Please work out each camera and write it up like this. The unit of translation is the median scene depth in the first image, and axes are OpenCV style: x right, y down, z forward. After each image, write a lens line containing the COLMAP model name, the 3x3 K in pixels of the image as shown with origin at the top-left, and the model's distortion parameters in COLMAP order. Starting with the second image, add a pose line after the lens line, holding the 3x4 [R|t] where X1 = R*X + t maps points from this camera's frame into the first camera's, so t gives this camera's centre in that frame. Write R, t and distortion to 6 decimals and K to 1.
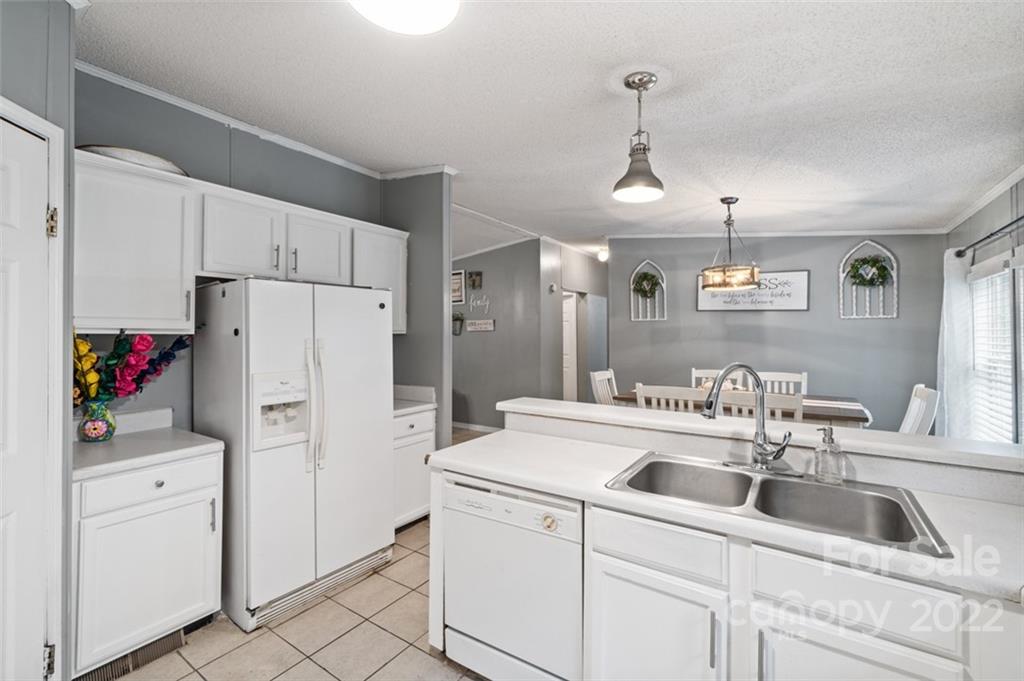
lens RADIAL K [[444.2, 0, 492.3], [0, 444.2, 327.4], [0, 0, 1]] dist [-0.008179, -0.000045]
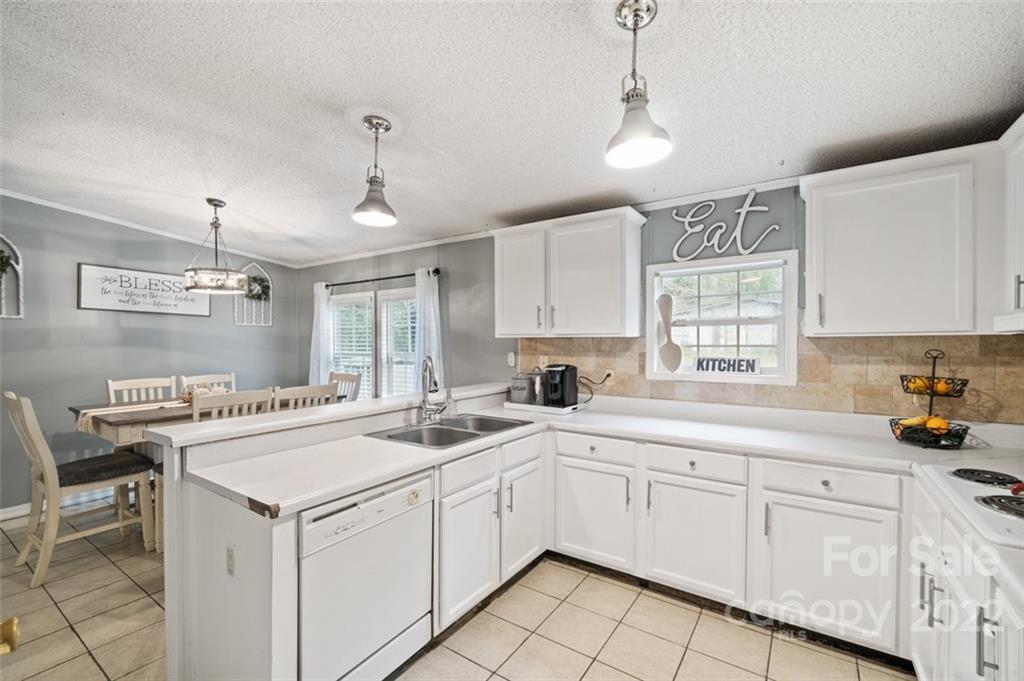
lens RADIAL K [[444.2, 0, 512.7], [0, 444.2, 350.5], [0, 0, 1]] dist [-0.008179, -0.000045]
pose [[-0.024494, -0.023240, 0.999430, -0.383783], [-0.015973, 0.999611, 0.022852, 0.008078], [-0.999572, -0.015404, -0.024856, 0.286602]]
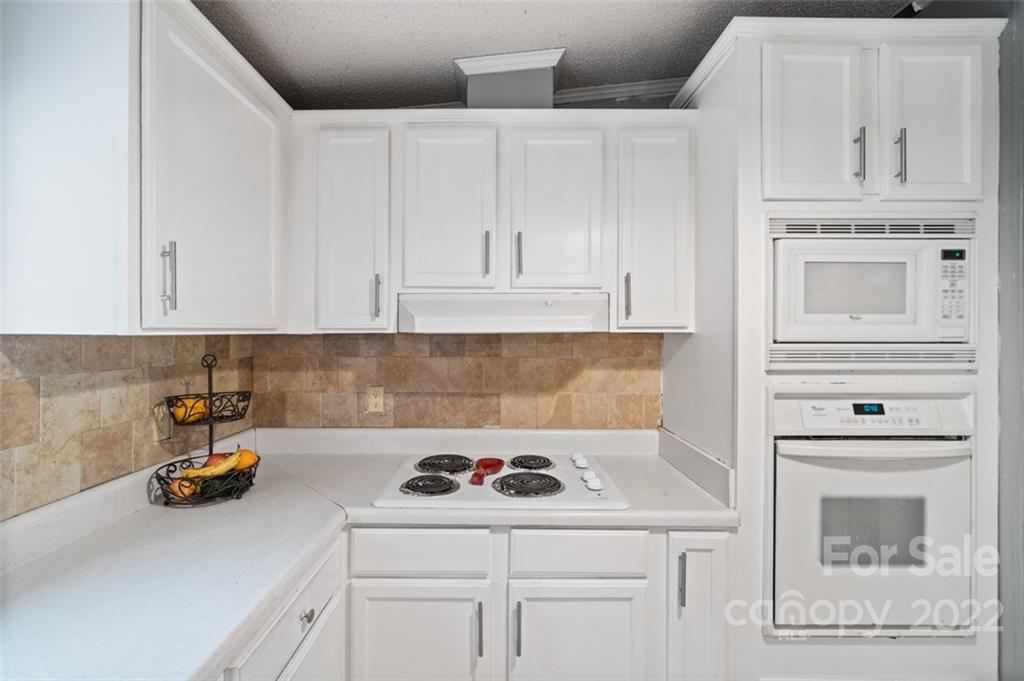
lens RADIAL K [[444.2, 0, 511.4], [0, 444.2, 335.6], [0, 0, 1]] dist [-0.008179, -0.000045]
pose [[-0.808285, 0.001240, -0.588790, 0.115096], [0.011034, 0.999854, -0.013042, 0.003462], [0.588688, -0.017038, -0.808181, 0.214388]]
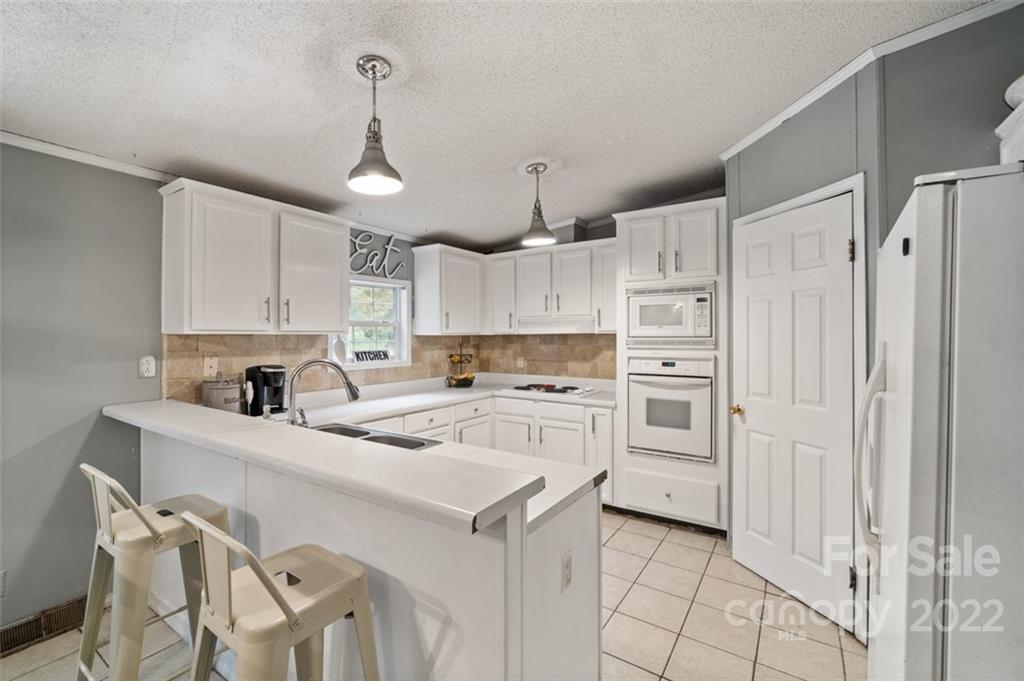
lens RADIAL K [[444.2, 0, 505.5], [0, 444.2, 335.3], [0, 0, 1]] dist [-0.008179, -0.000045]
pose [[-0.999045, 0.003541, -0.043543, 0.042277], [0.004440, 0.999779, -0.020566, 0.018450], [0.043461, -0.020739, -0.998840, 0.859921]]
